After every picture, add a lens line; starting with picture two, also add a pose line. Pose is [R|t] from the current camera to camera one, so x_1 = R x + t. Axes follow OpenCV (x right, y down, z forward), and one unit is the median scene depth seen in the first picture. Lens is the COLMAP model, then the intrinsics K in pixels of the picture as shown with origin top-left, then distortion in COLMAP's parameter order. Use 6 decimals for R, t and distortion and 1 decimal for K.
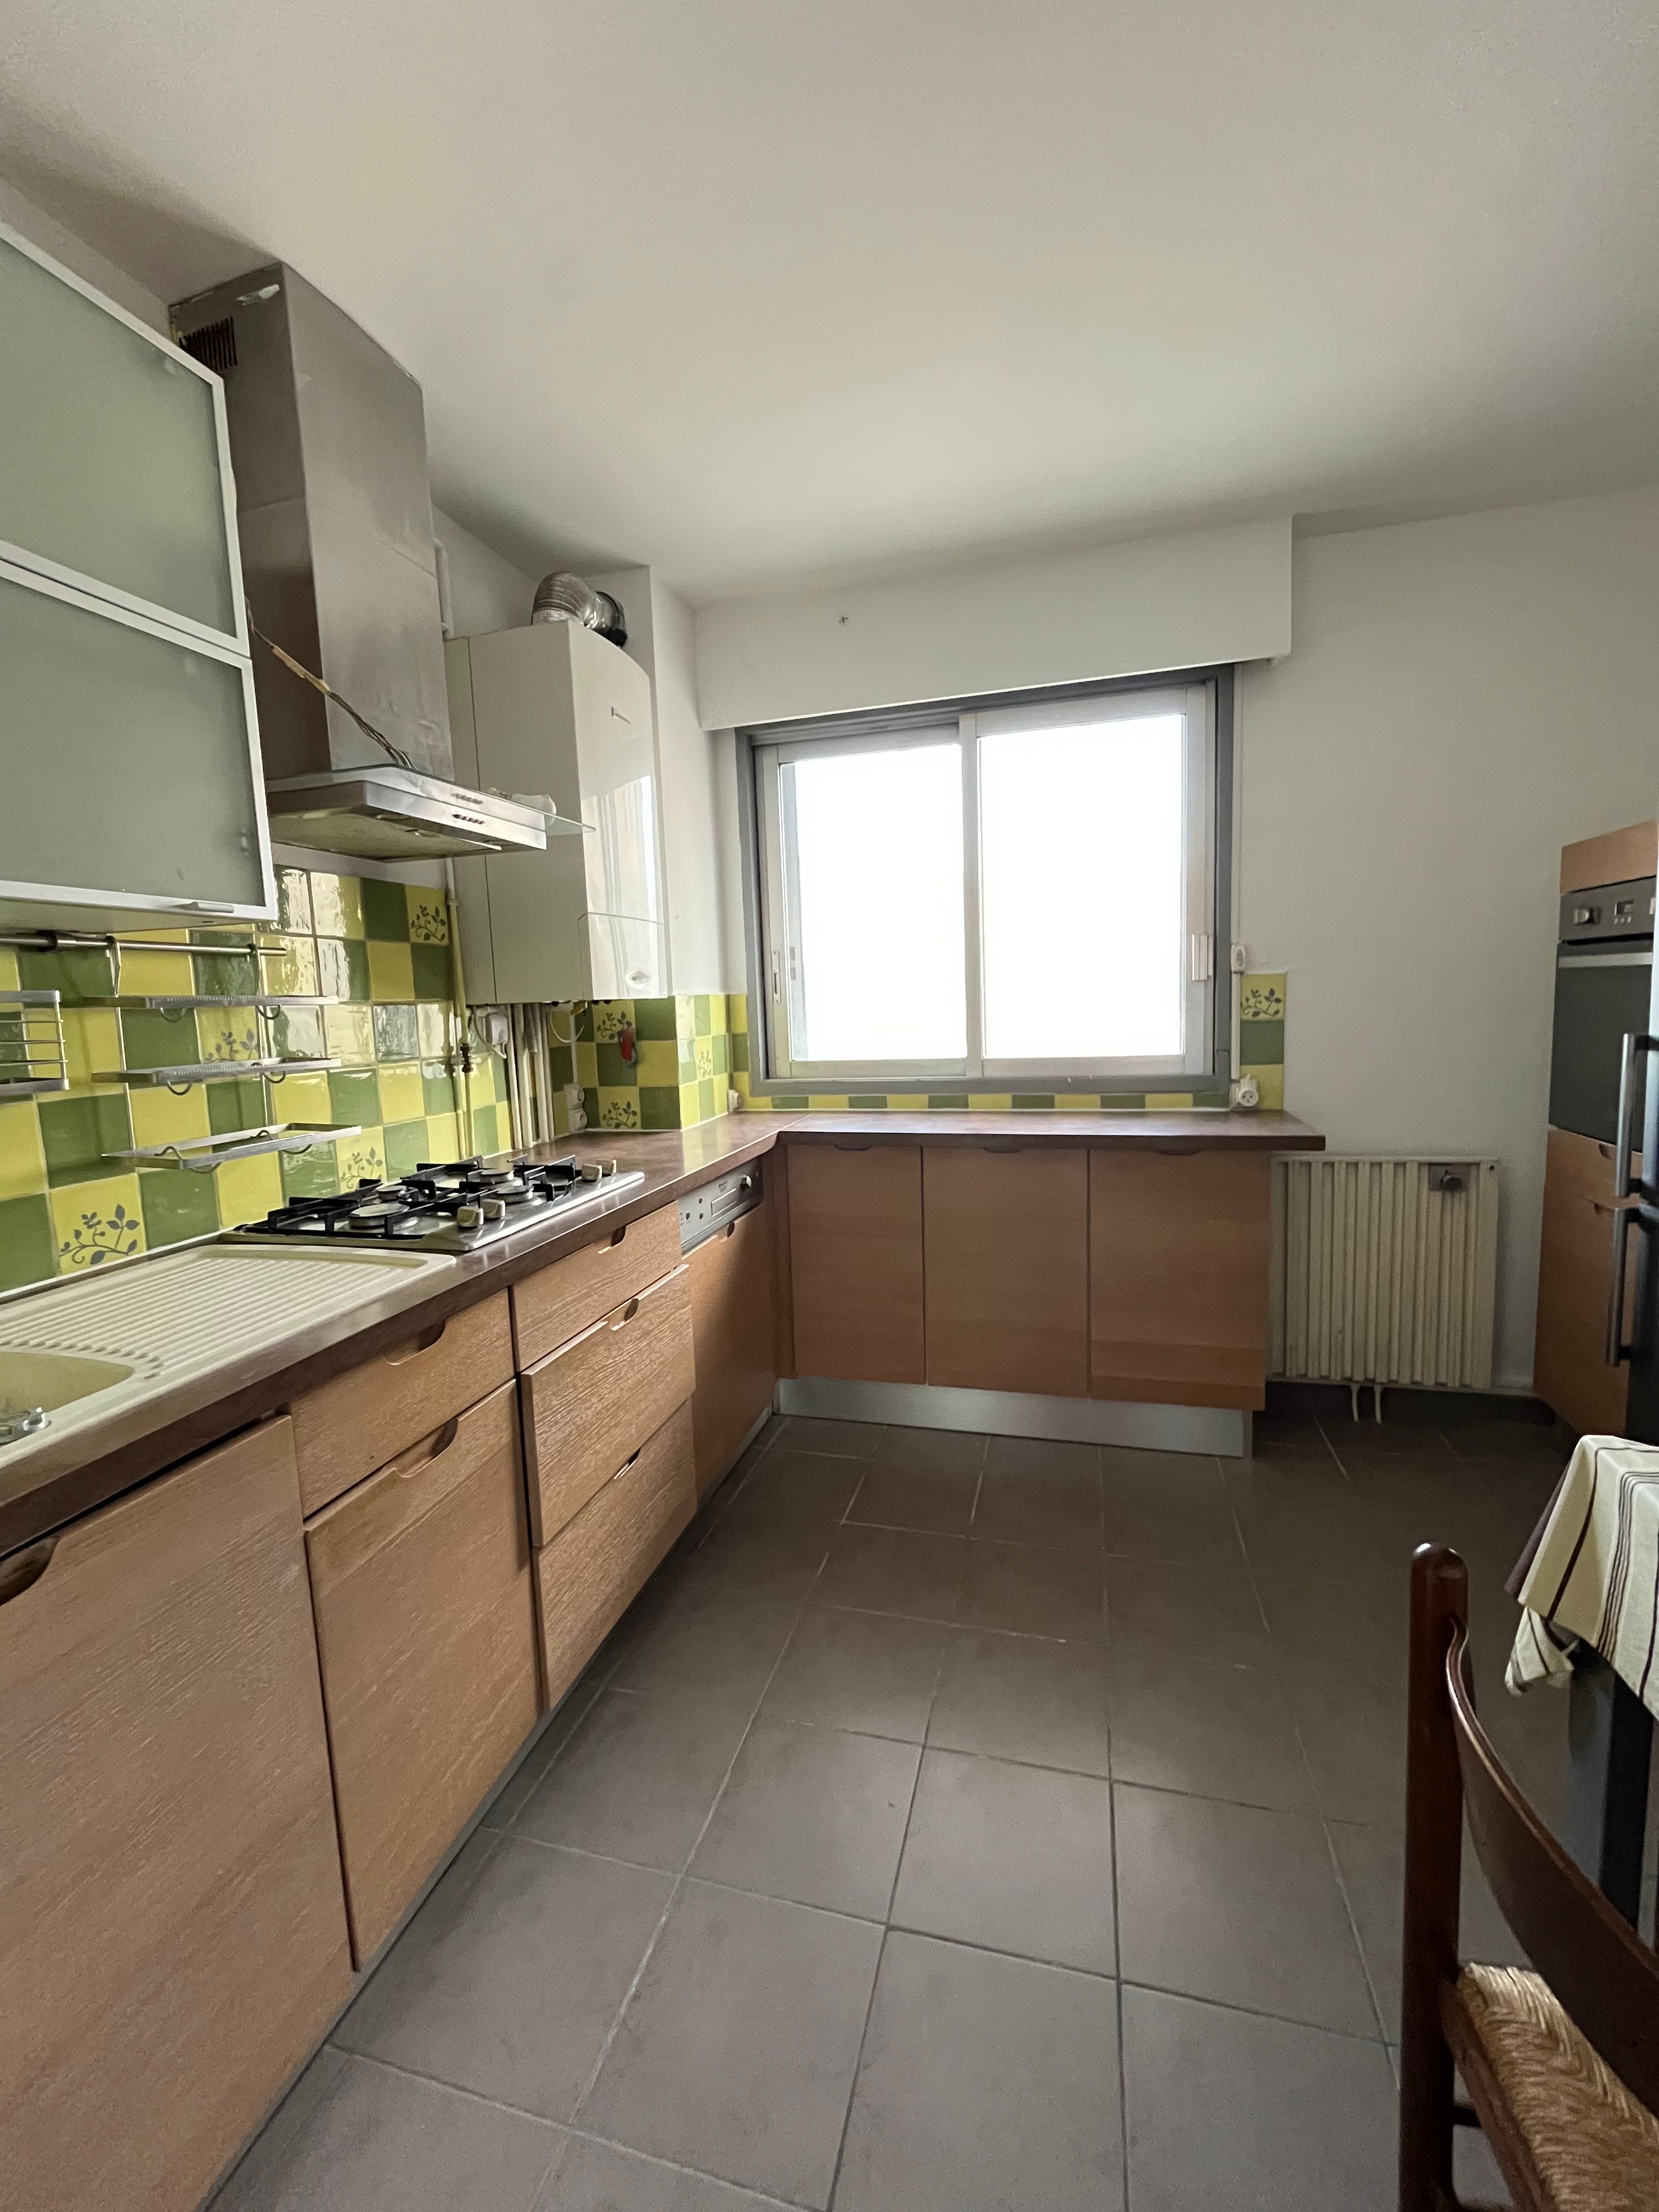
lens RADIAL K [[898.3, 0, 829.5], [0, 898.3, 1106.0], [0, 0, 1]] dist [0.000735, -0.000011]
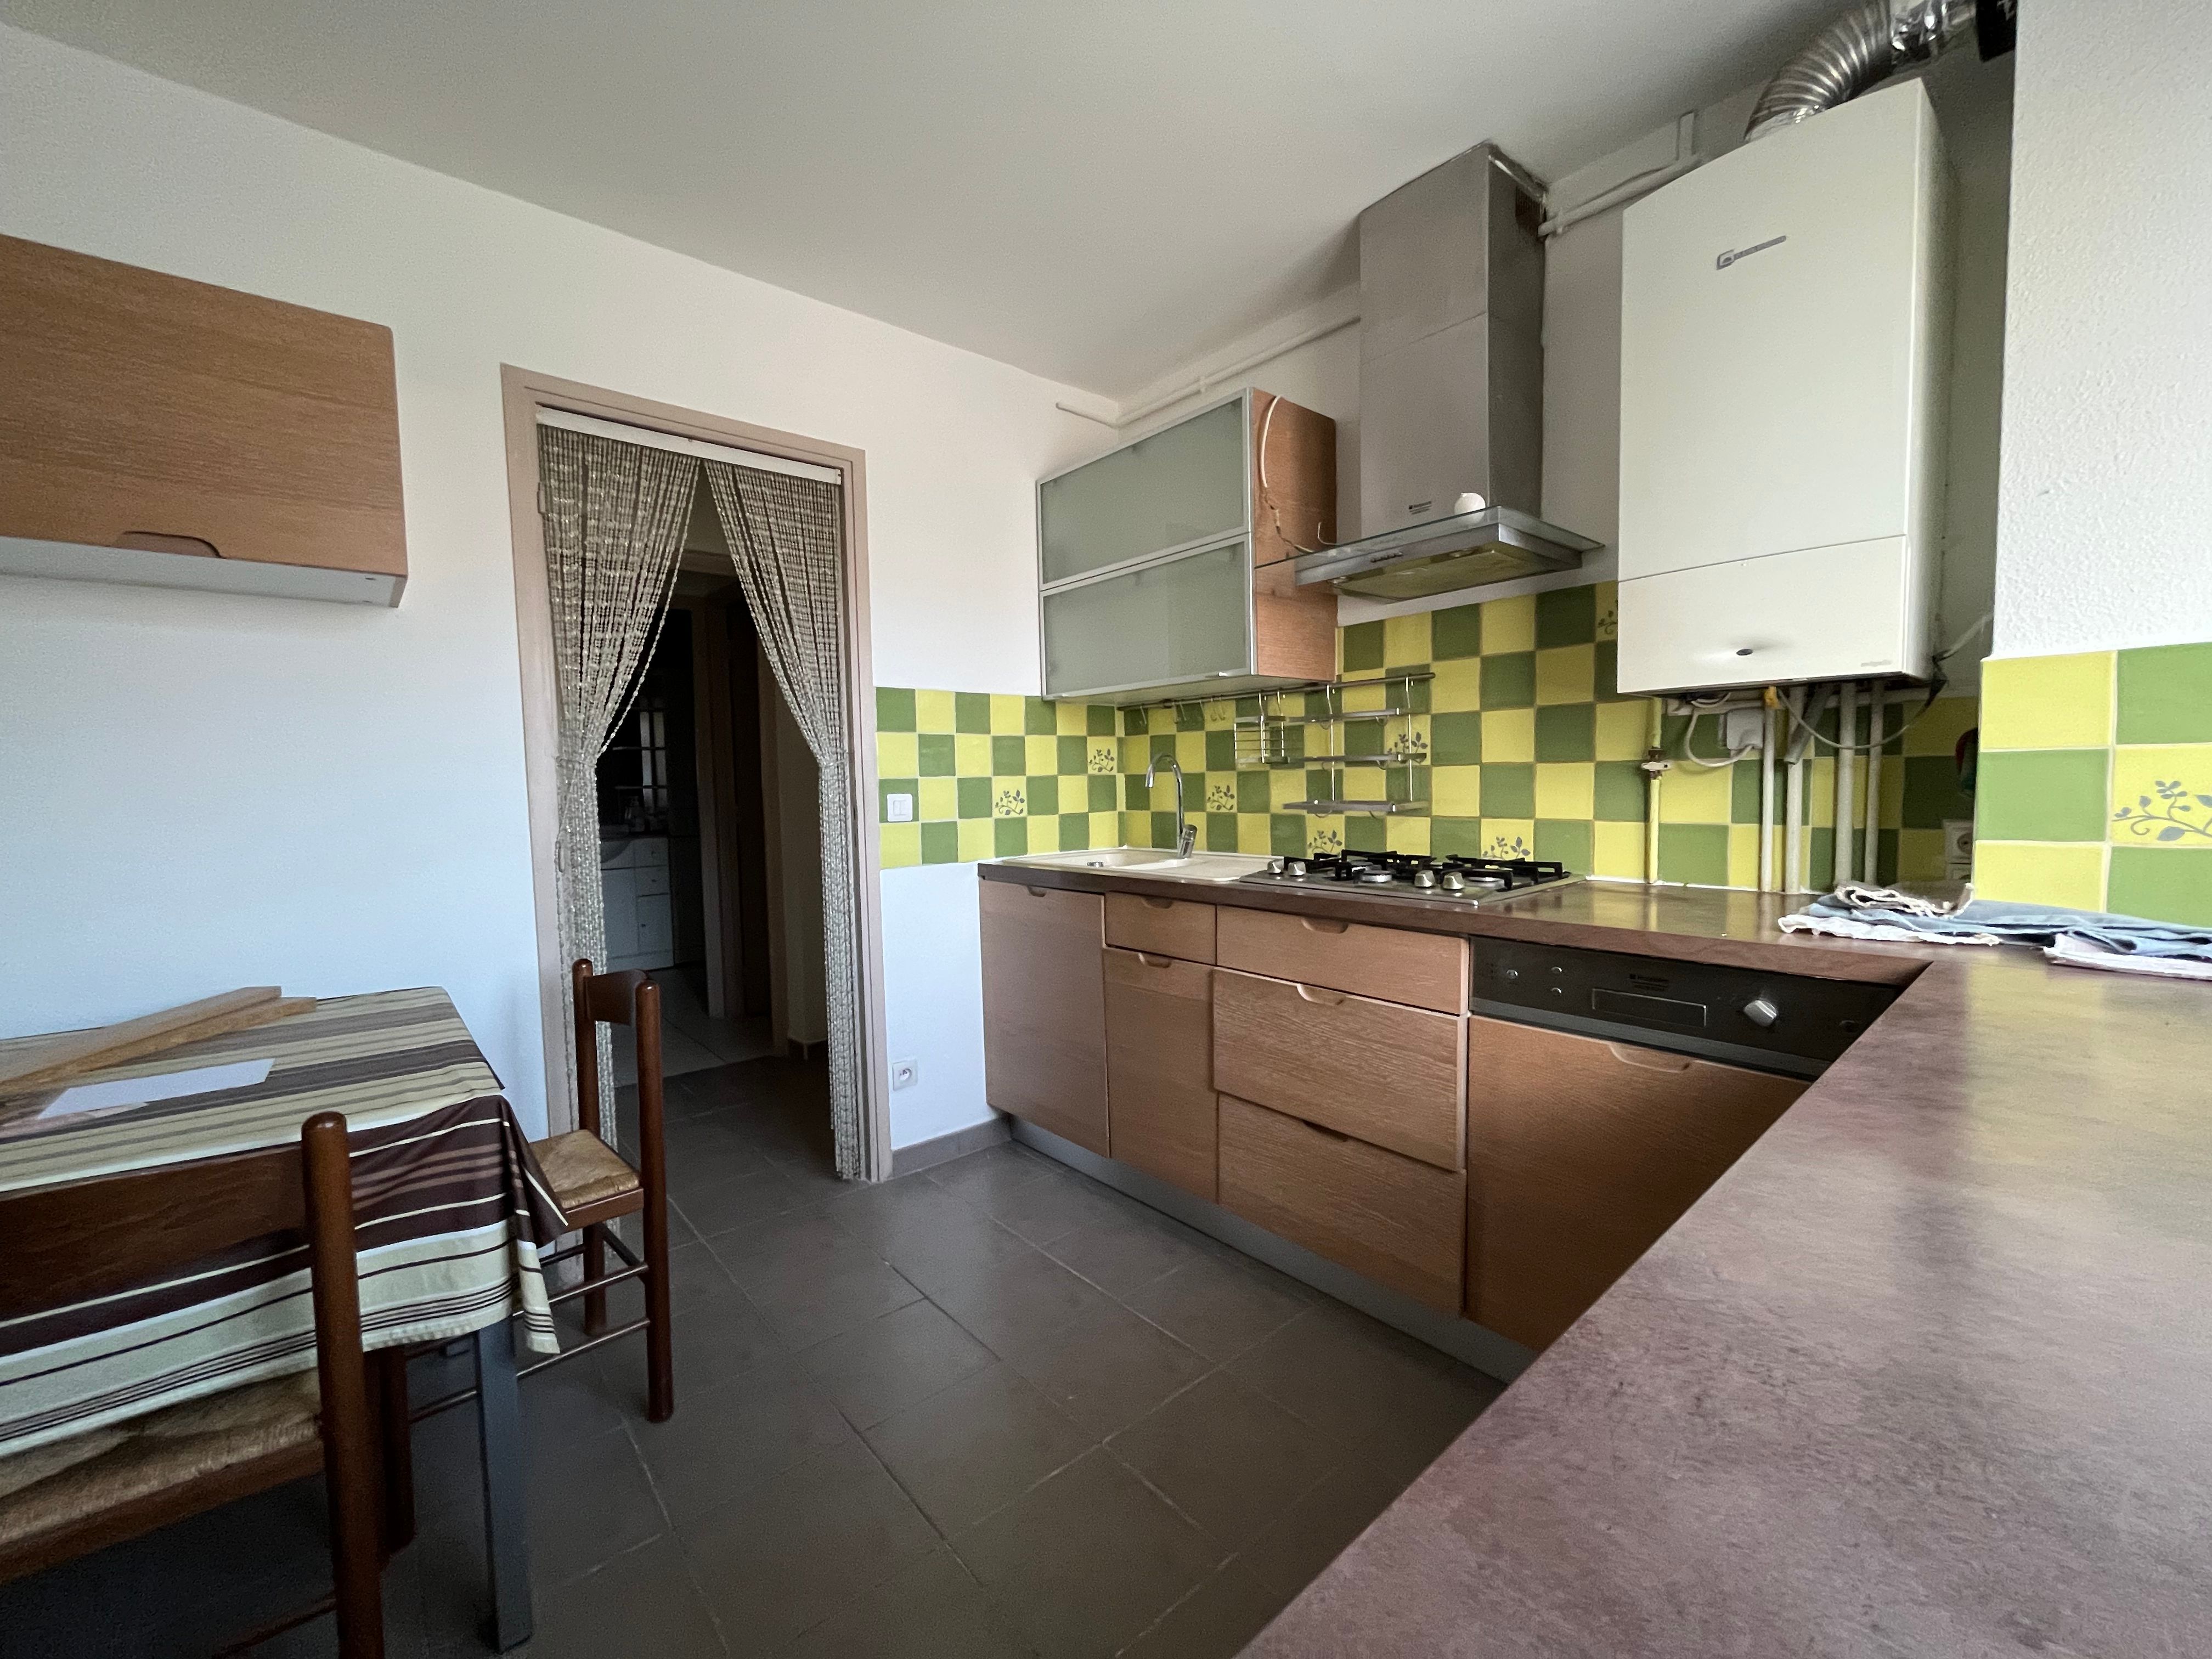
lens RADIAL K [[898.3, 0, 1106.0], [0, 898.3, 829.5], [0, 0, 1]] dist [0.000735, -0.000011]
pose [[-0.552950, 0.102186, -0.826925, 0.885452], [-0.052724, 0.986171, 0.157121, -0.140433], [0.831545, 0.130479, -0.539915, 1.476676]]
